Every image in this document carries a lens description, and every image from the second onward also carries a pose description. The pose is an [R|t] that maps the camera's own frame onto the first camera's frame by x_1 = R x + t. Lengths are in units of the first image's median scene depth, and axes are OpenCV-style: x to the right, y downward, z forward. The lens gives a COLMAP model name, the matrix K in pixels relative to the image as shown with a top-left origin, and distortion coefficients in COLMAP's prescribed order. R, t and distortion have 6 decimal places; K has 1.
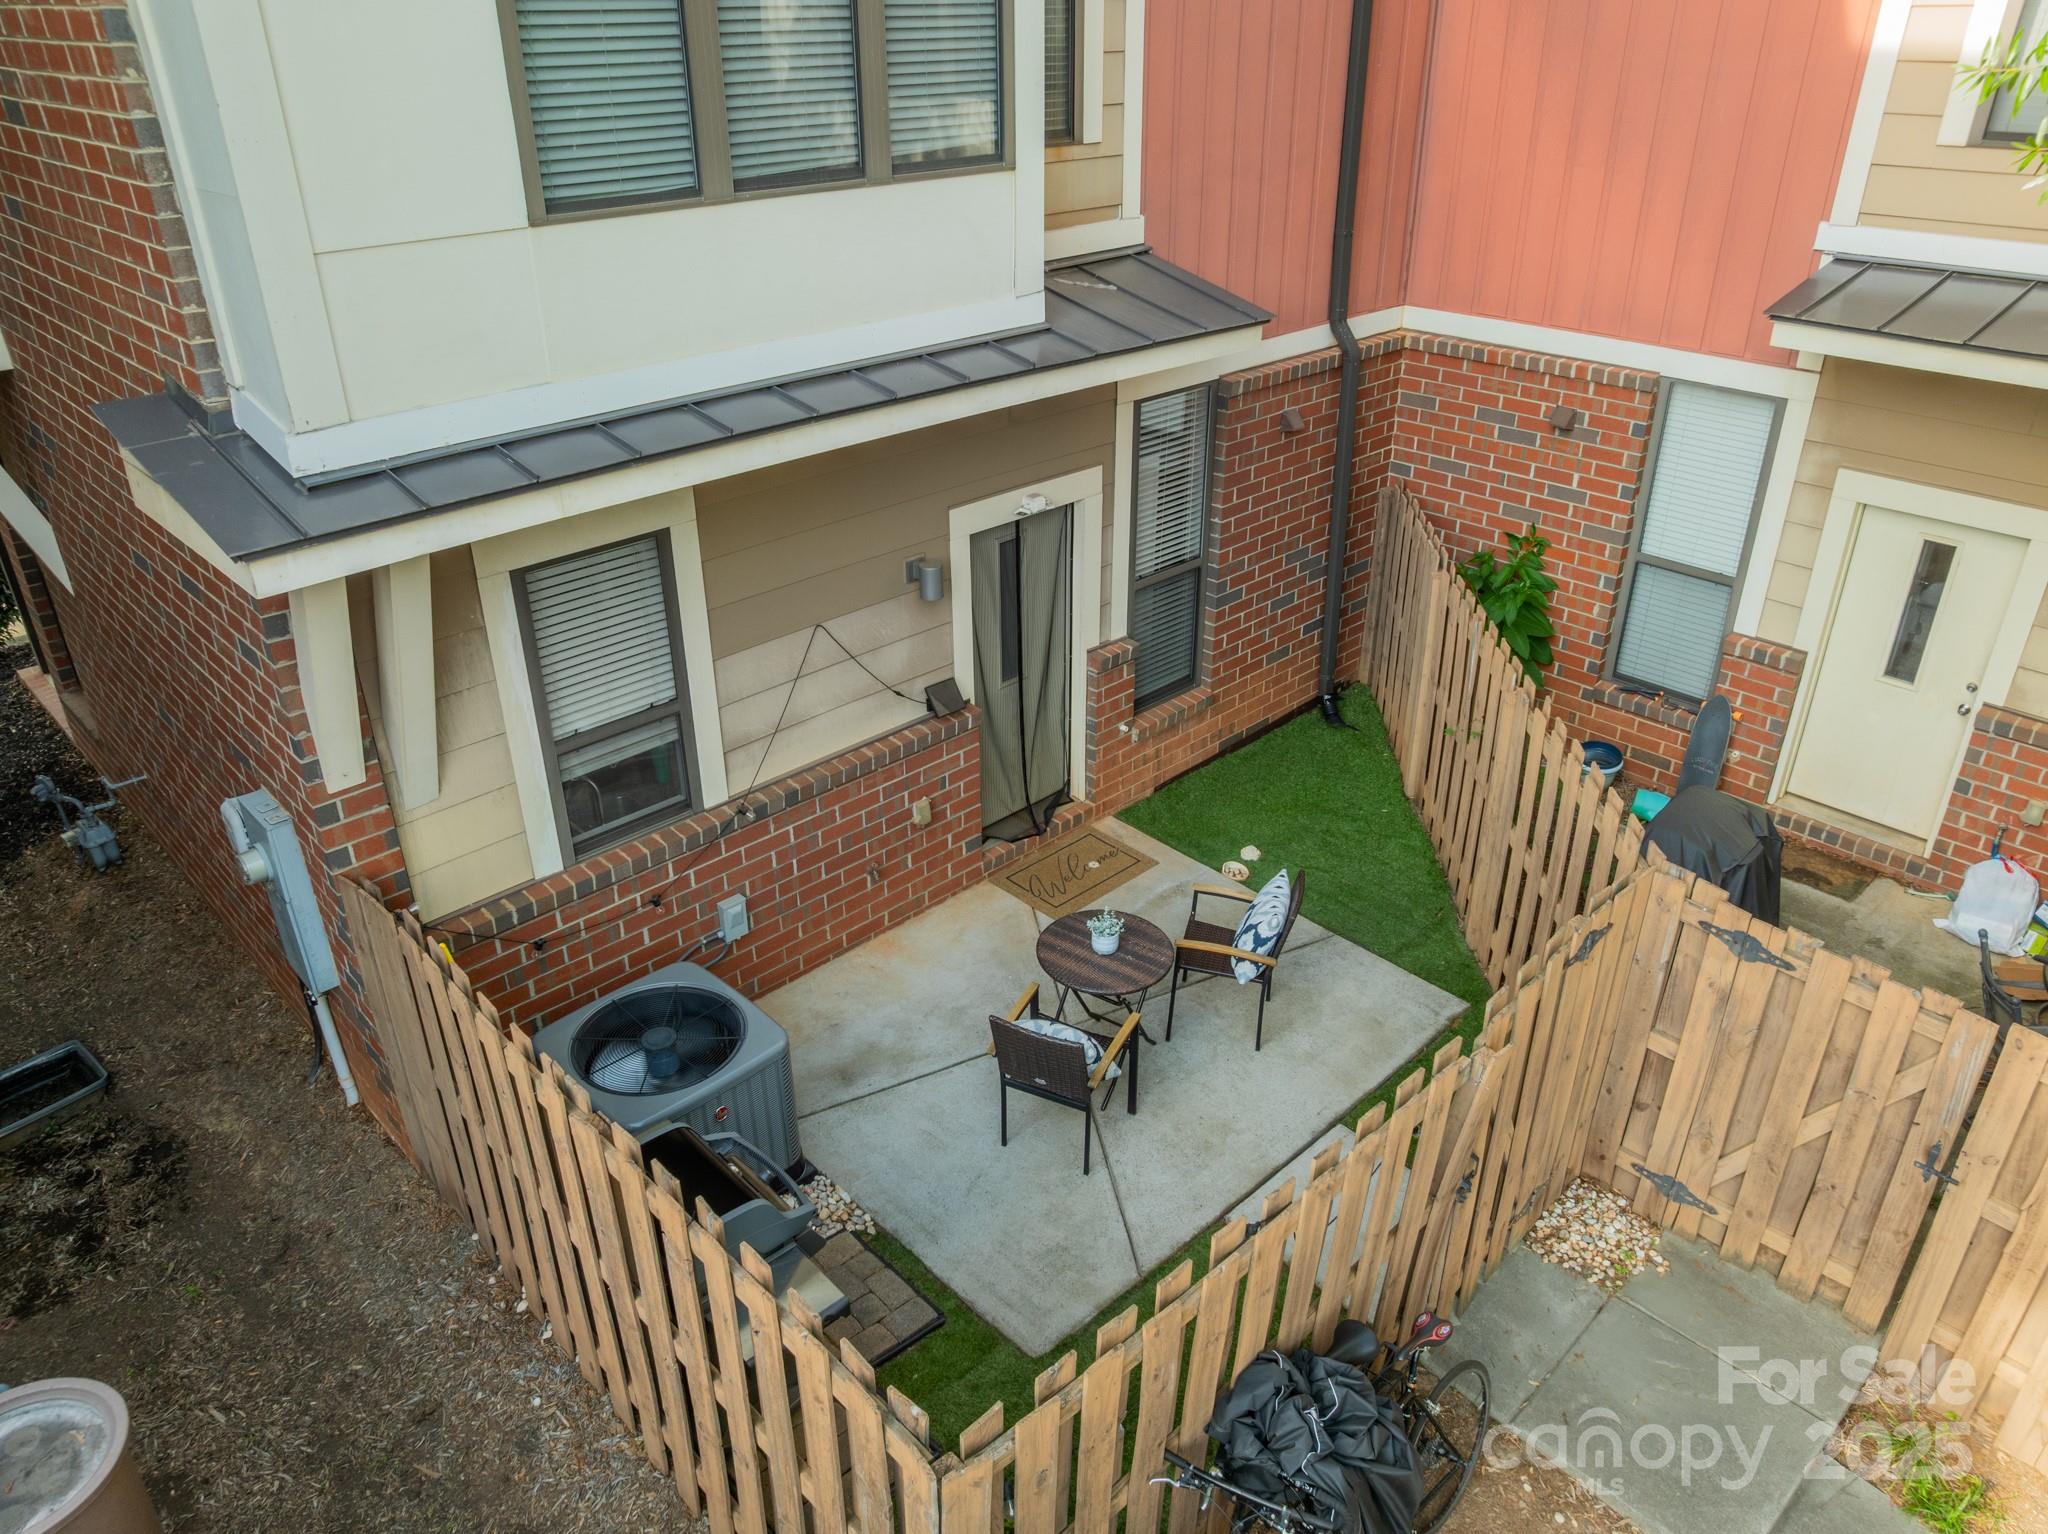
lens RADIAL K [[1454.3, 0, 1029.6], [0, 1454.3, 769.9], [0, 0, 1]] dist [-0.052452, 0.019073]
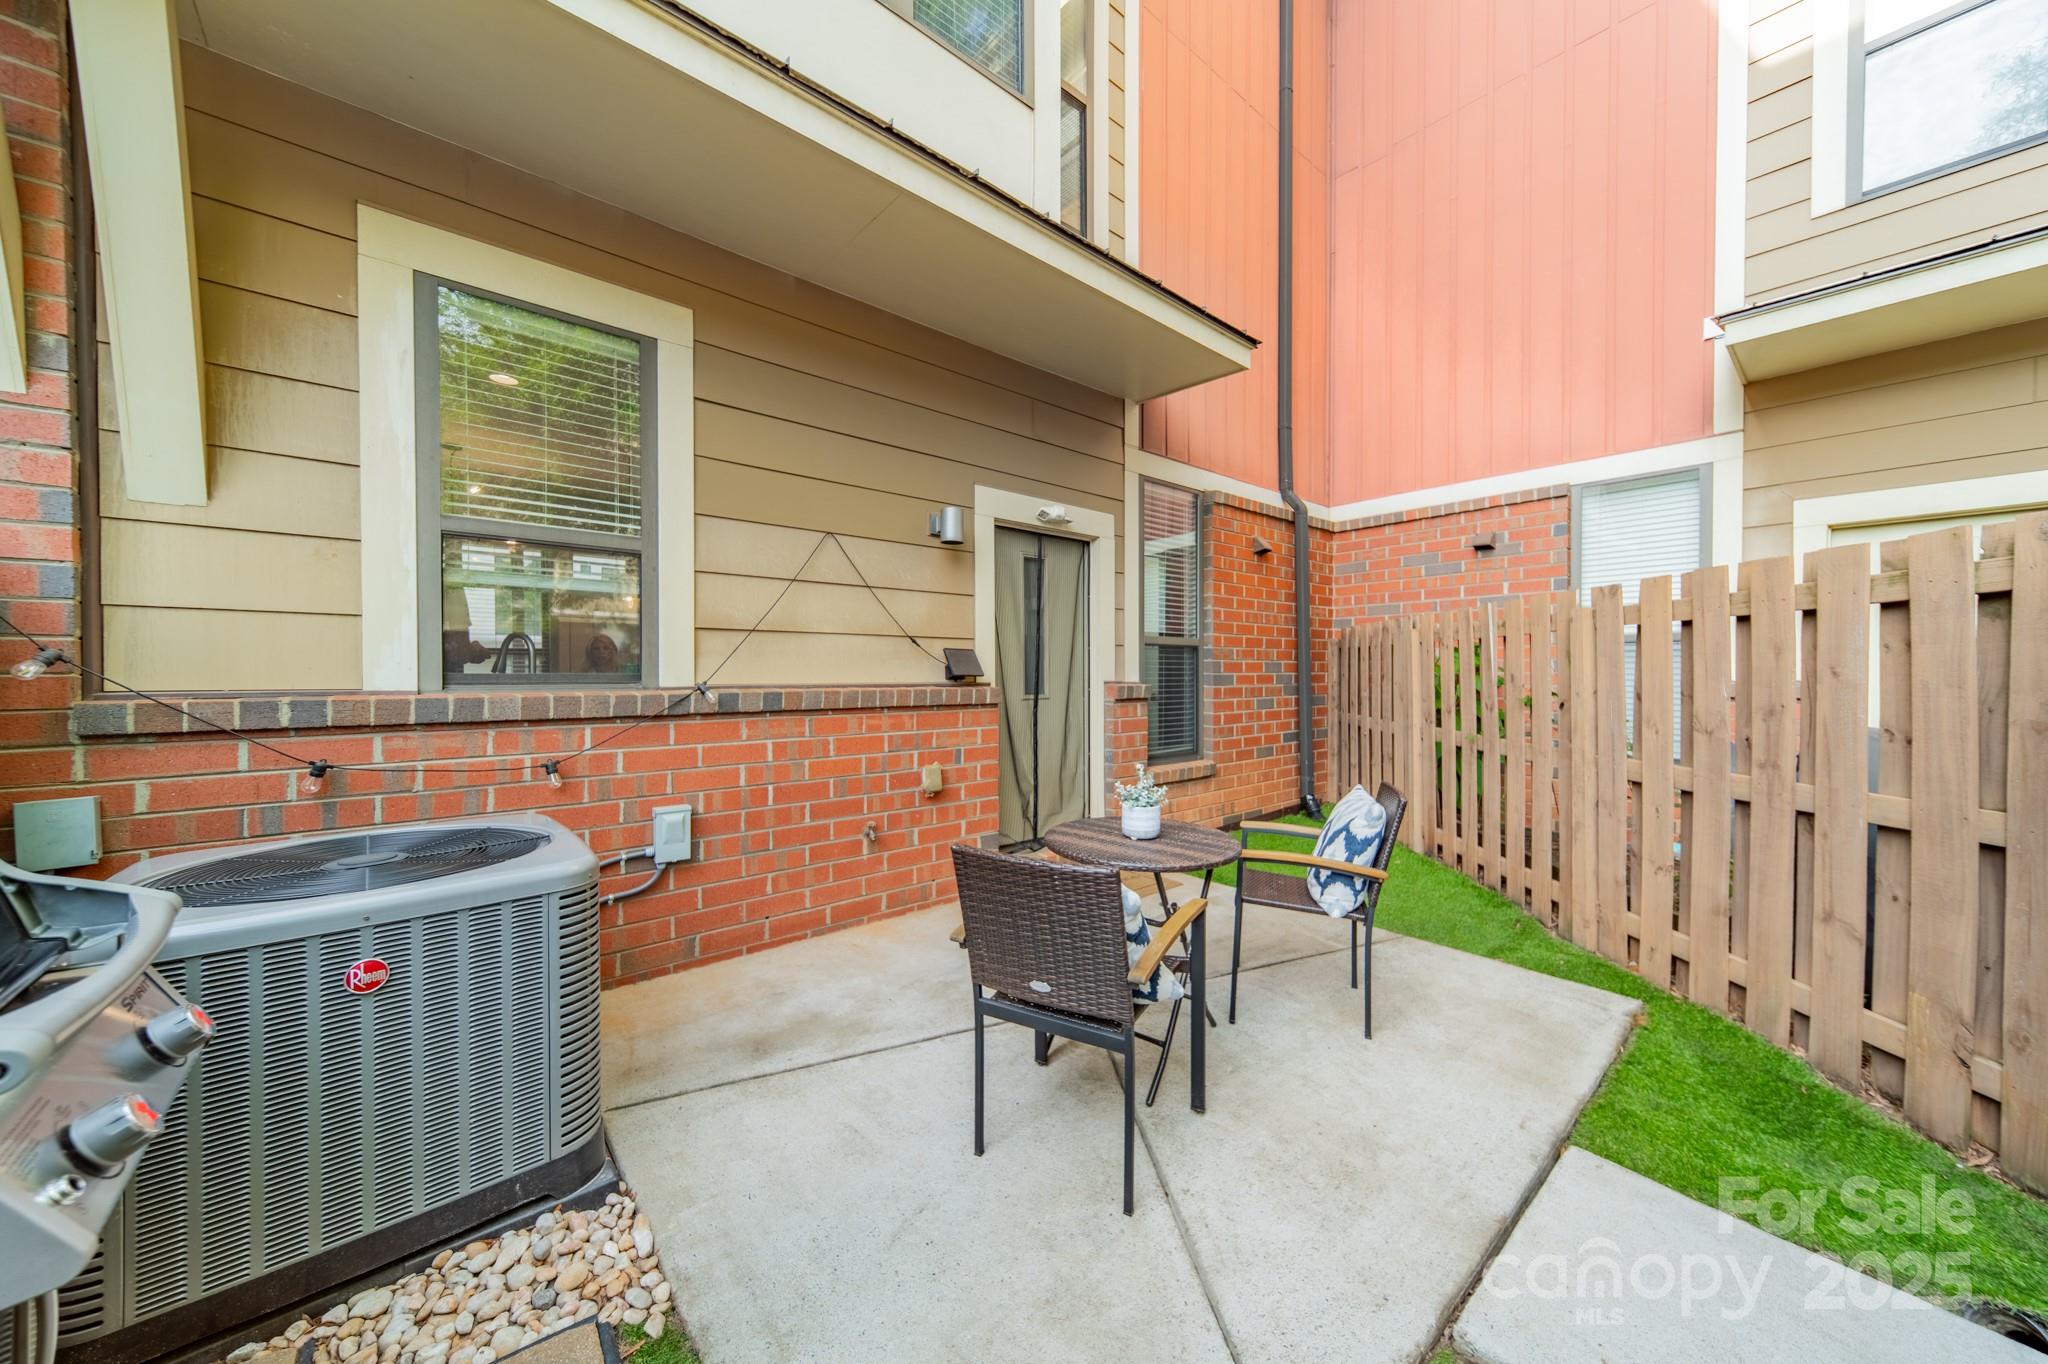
lens RADIAL K [[720.1, 0, 1031.4], [0, 720.1, 685.5], [0, 0, 1]] dist [0.007262, 0.000127]
pose [[0.998608, 0.001055, -0.052735, 0.015254], [-0.025864, 0.881138, -0.472151, 0.203250], [0.045969, 0.472858, 0.879939, 0.588448]]
